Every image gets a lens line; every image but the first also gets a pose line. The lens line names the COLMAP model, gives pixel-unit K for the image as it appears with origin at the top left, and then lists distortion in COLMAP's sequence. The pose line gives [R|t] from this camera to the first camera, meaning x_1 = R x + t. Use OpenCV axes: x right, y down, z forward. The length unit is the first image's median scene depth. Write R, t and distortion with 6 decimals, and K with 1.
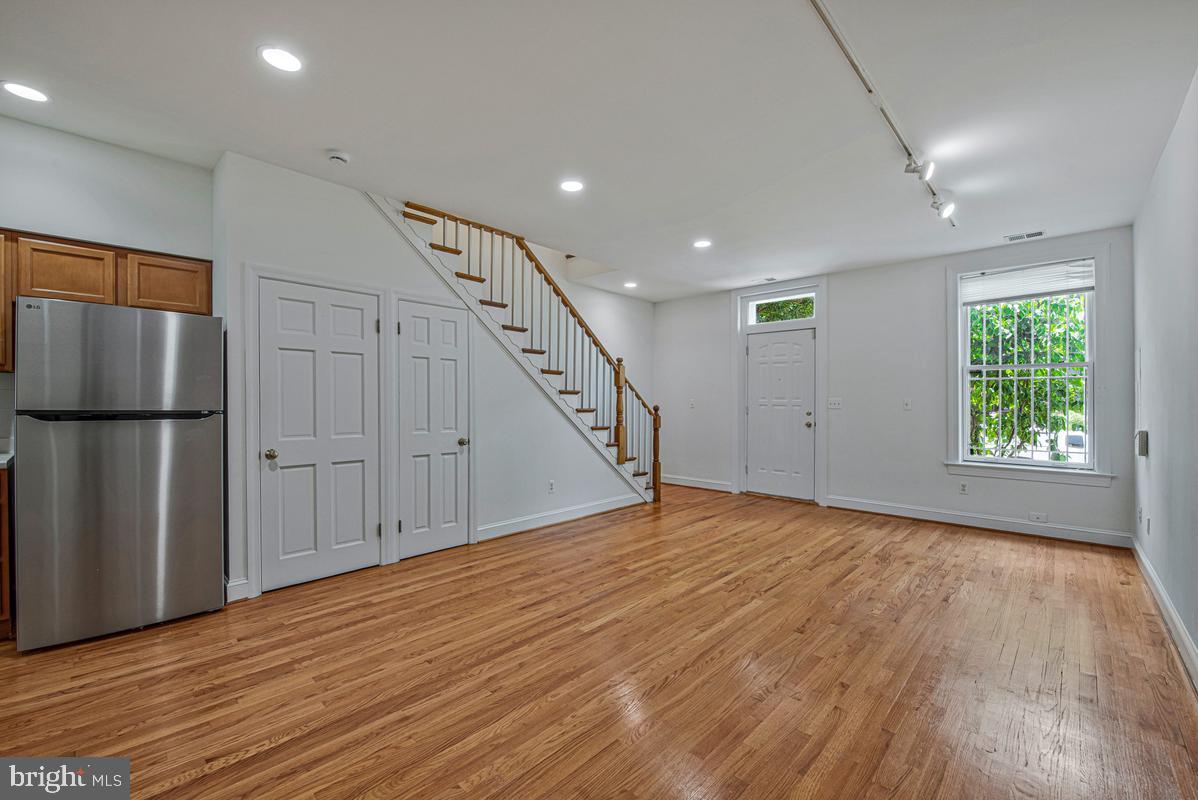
lens RADIAL K [[499.6, 0, 605.1], [0, 499.6, 404.5], [0, 0, 1]] dist [-0.002896, -0.000368]
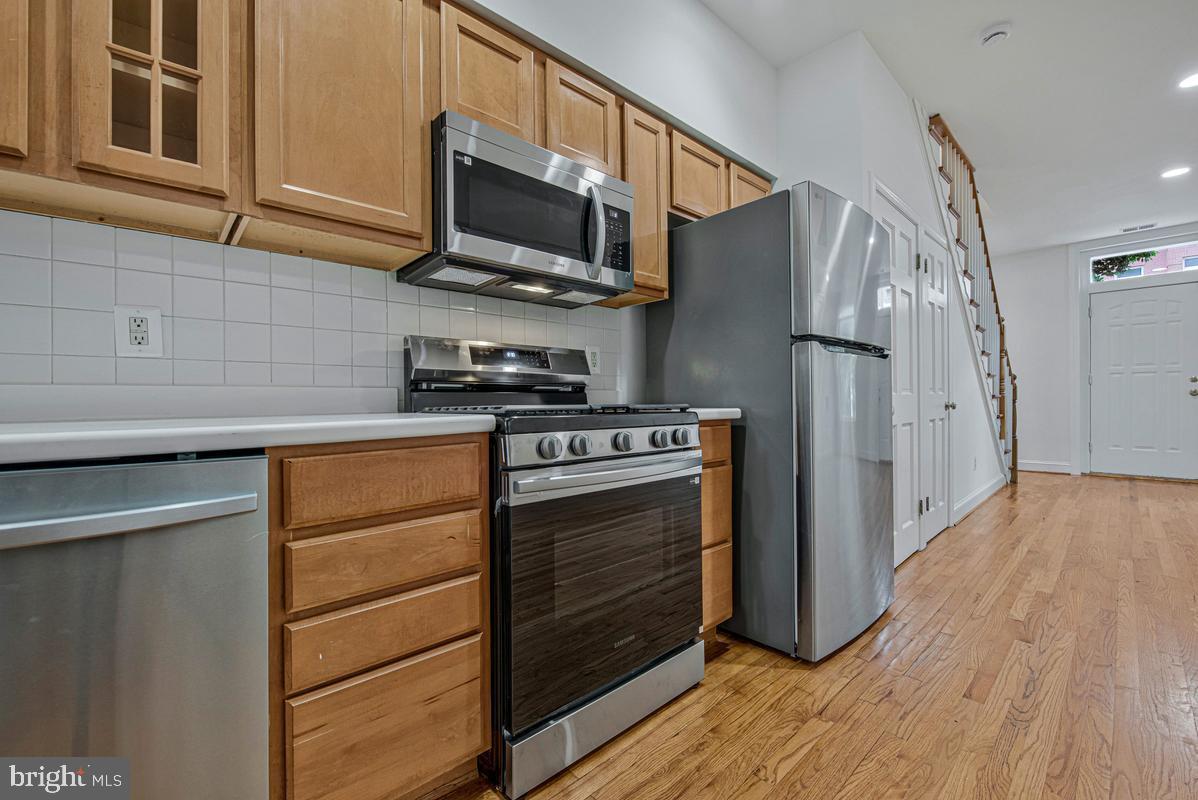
lens RADIAL K [[487.0, 0, 596.5], [0, 487.0, 402.8], [0, 0, 1]] dist [-0.011263, -0.004809]
pose [[0.996760, -0.015118, -0.079001, -0.808654], [0.015107, 0.999886, -0.000738, 0.060613], [0.079003, -0.000458, 0.996874, 0.134097]]
